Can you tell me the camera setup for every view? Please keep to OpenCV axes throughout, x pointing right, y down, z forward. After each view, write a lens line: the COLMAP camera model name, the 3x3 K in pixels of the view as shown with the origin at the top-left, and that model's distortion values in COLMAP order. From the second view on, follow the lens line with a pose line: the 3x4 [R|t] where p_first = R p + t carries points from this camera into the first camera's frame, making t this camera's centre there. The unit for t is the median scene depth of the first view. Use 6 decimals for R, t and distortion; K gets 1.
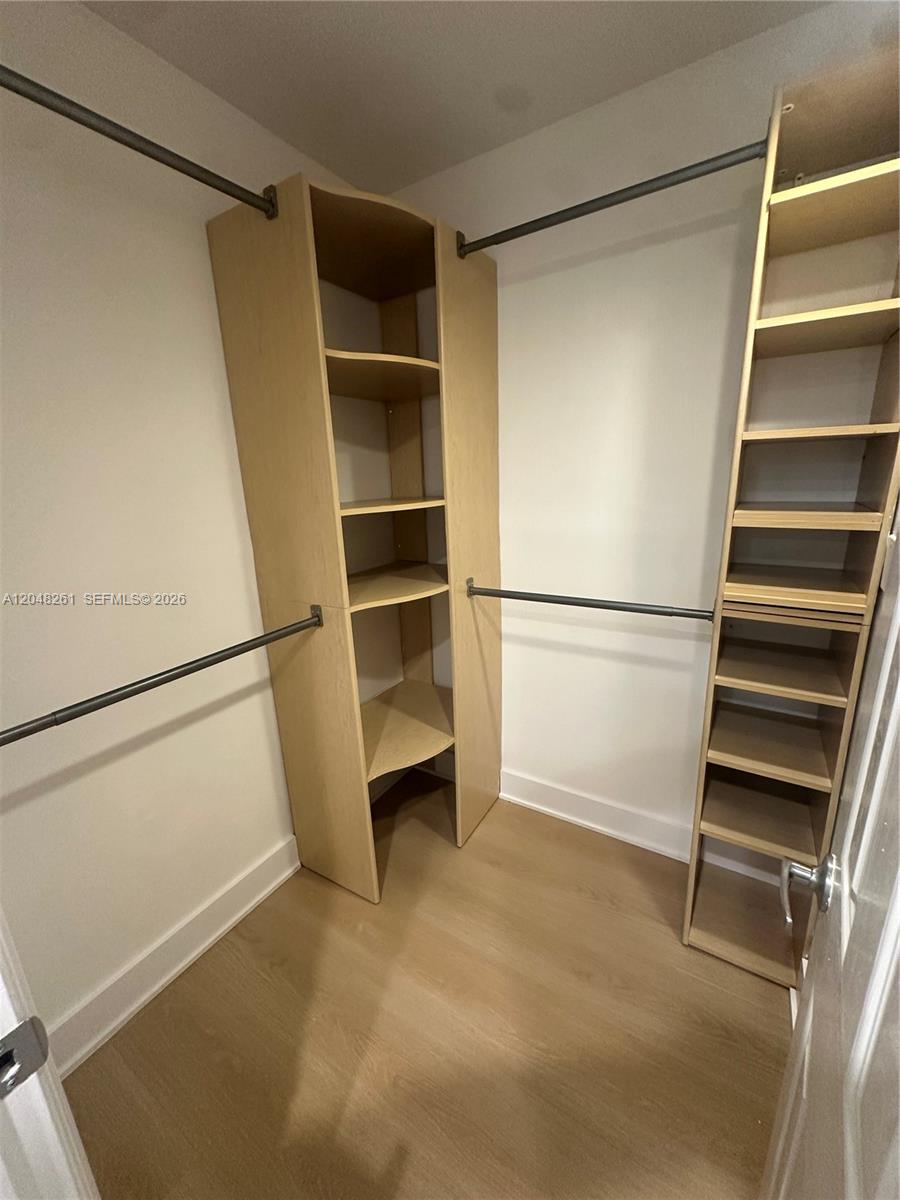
lens RADIAL K [[481.2, 0, 449.3], [0, 481.2, 599.4], [0, 0, 1]] dist [0.001557, 0.000065]
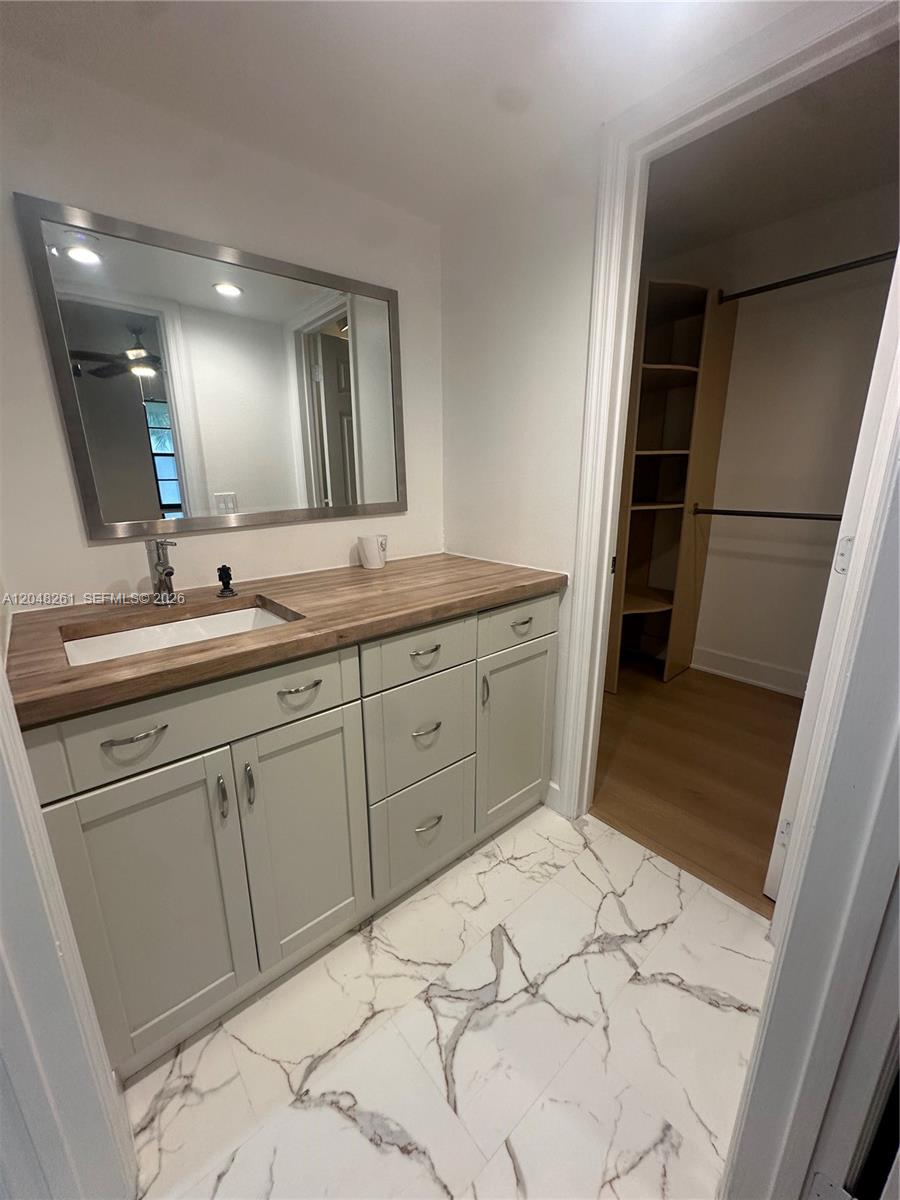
lens RADIAL K [[481.2, 0, 449.3], [0, 481.2, 599.4], [0, 0, 1]] dist [0.001557, 0.000065]
pose [[0.957444, 0.098240, -0.271385, -0.288163], [-0.097495, 0.995103, 0.016259, 0.341605], [0.271654, 0.010892, 0.962333, -0.776673]]
